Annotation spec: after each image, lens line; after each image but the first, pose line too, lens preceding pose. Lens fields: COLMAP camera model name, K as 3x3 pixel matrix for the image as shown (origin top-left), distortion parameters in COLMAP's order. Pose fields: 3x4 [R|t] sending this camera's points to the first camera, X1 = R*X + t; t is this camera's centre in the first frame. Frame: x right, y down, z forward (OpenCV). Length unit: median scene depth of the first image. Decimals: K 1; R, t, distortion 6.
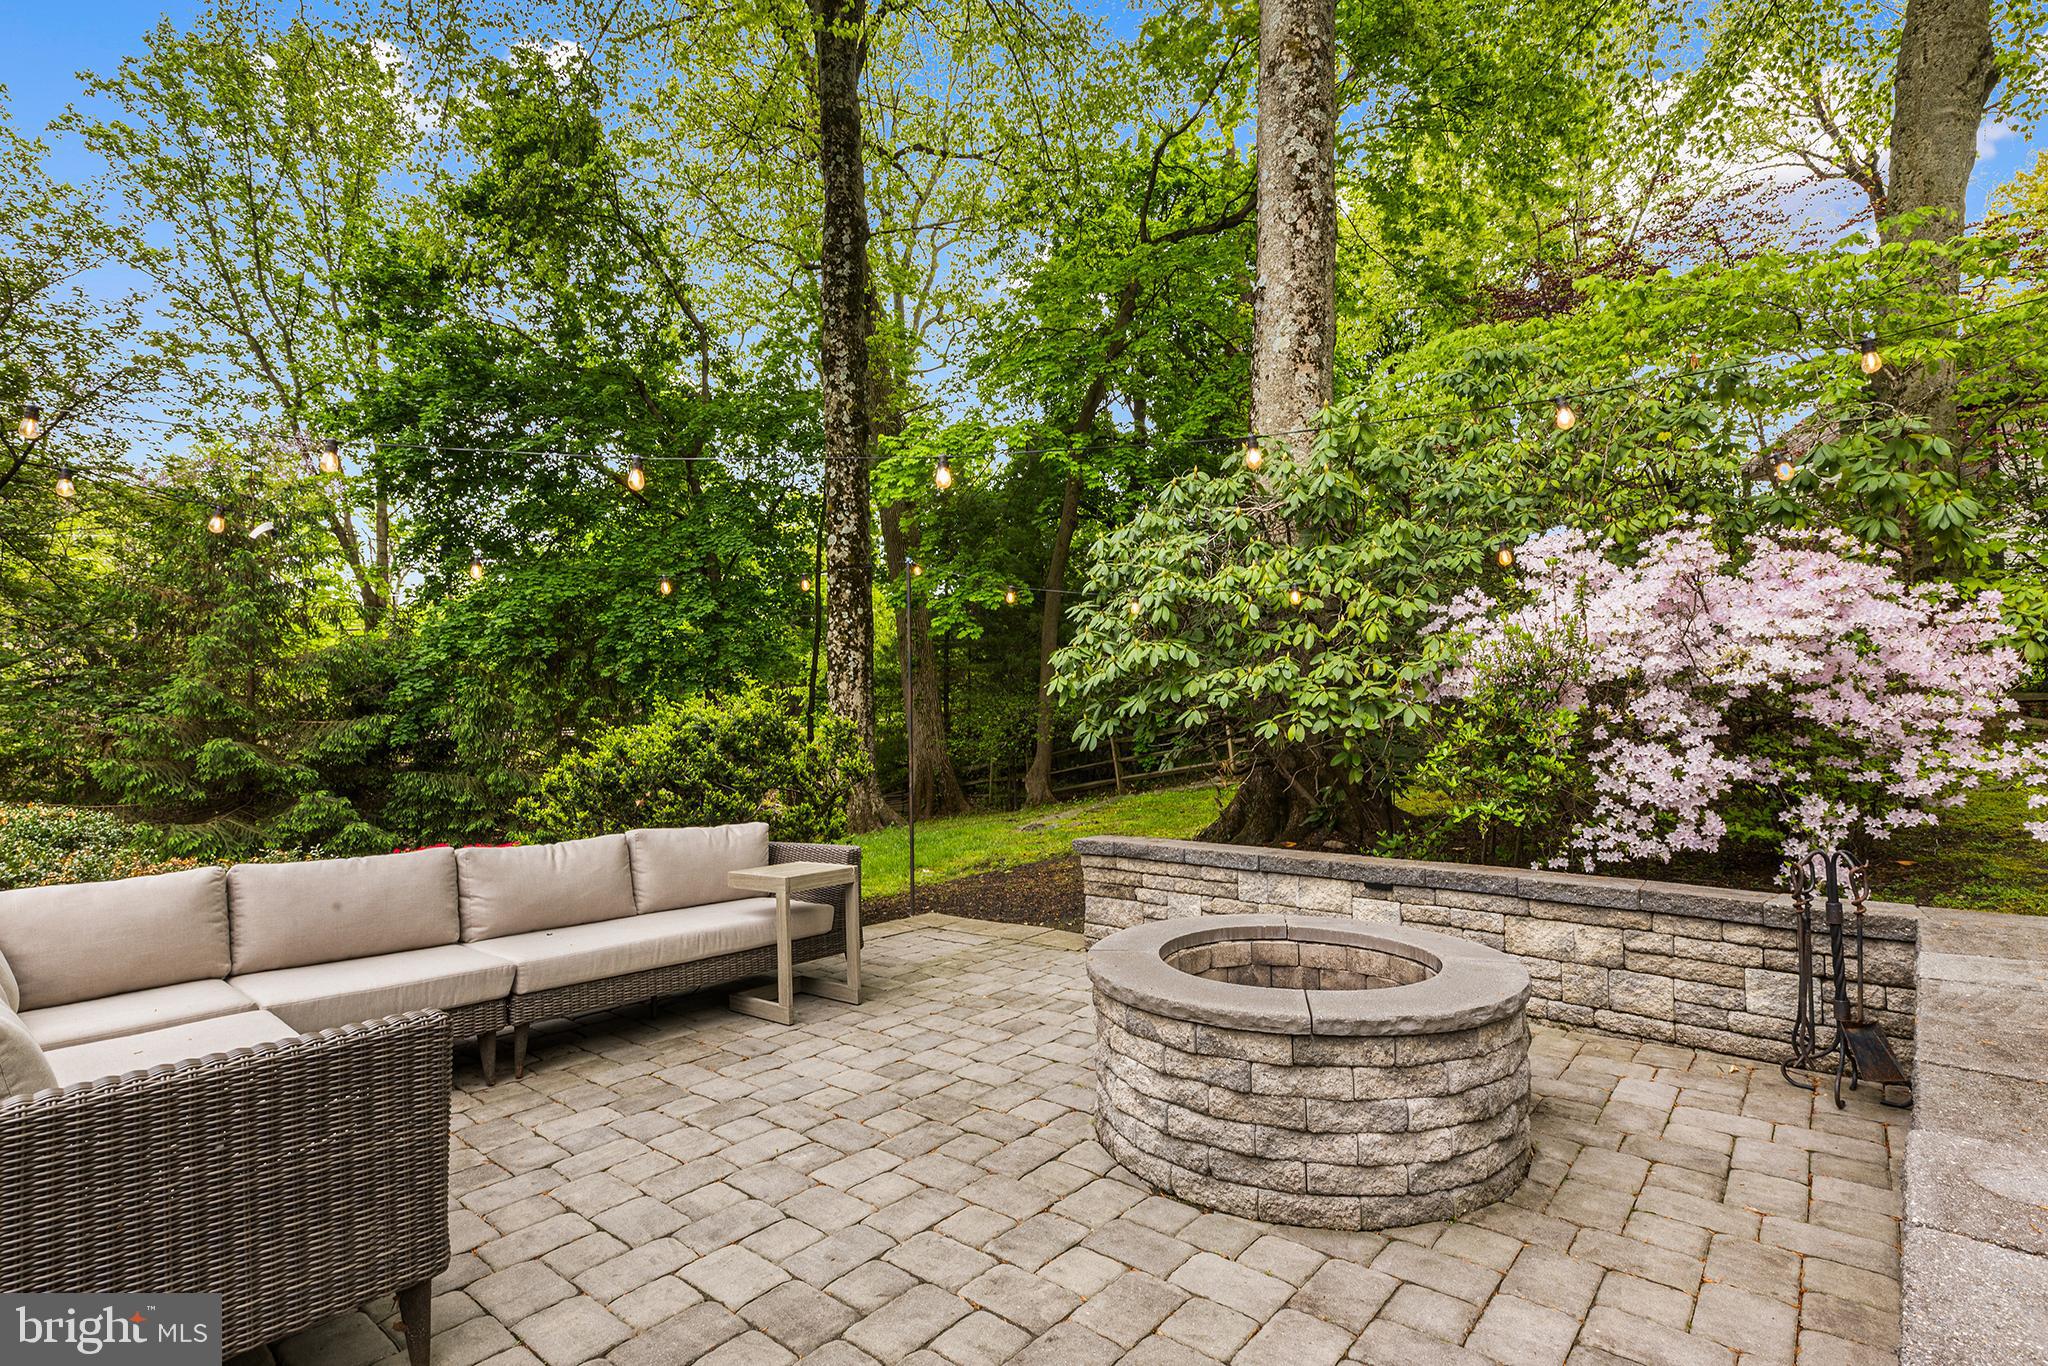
lens RADIAL K [[959.6, 0, 1024.0], [0, 959.6, 683.0], [0, 0, 1]] dist [0.002142, -0.000031]
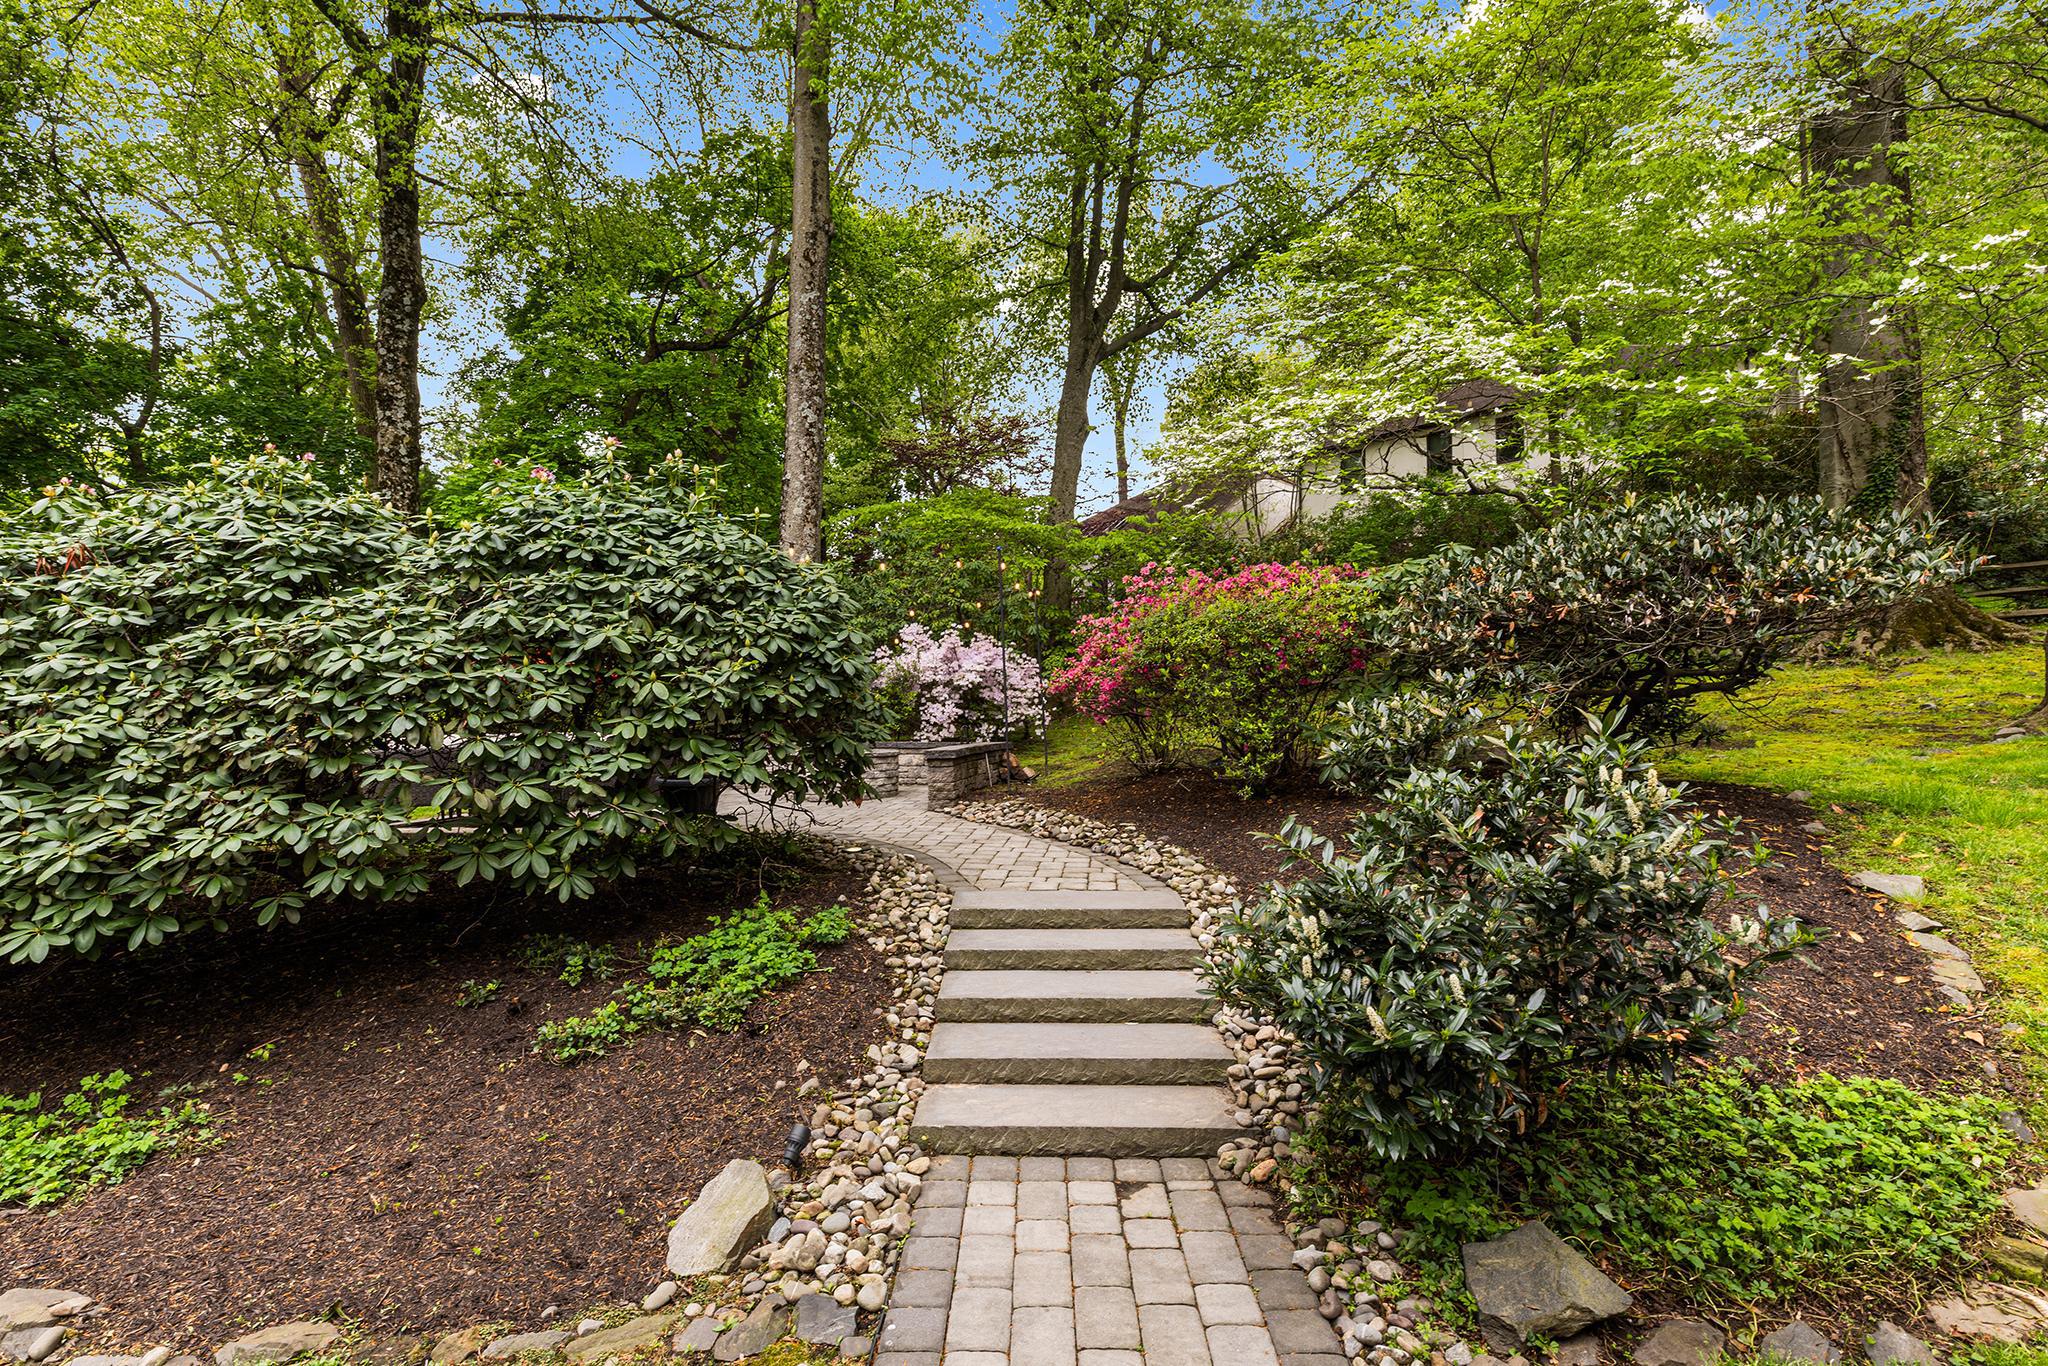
lens RADIAL K [[922.1, 0, 1021.7], [0, 922.1, 672.6], [0, 0, 1]] dist [0.000499, -0.000013]
pose [[0.819503, 0.036158, 0.571933, -0.707120], [-0.028429, 0.999344, -0.022444, 0.019978], [-0.572369, 0.002133, 0.819993, -1.364233]]
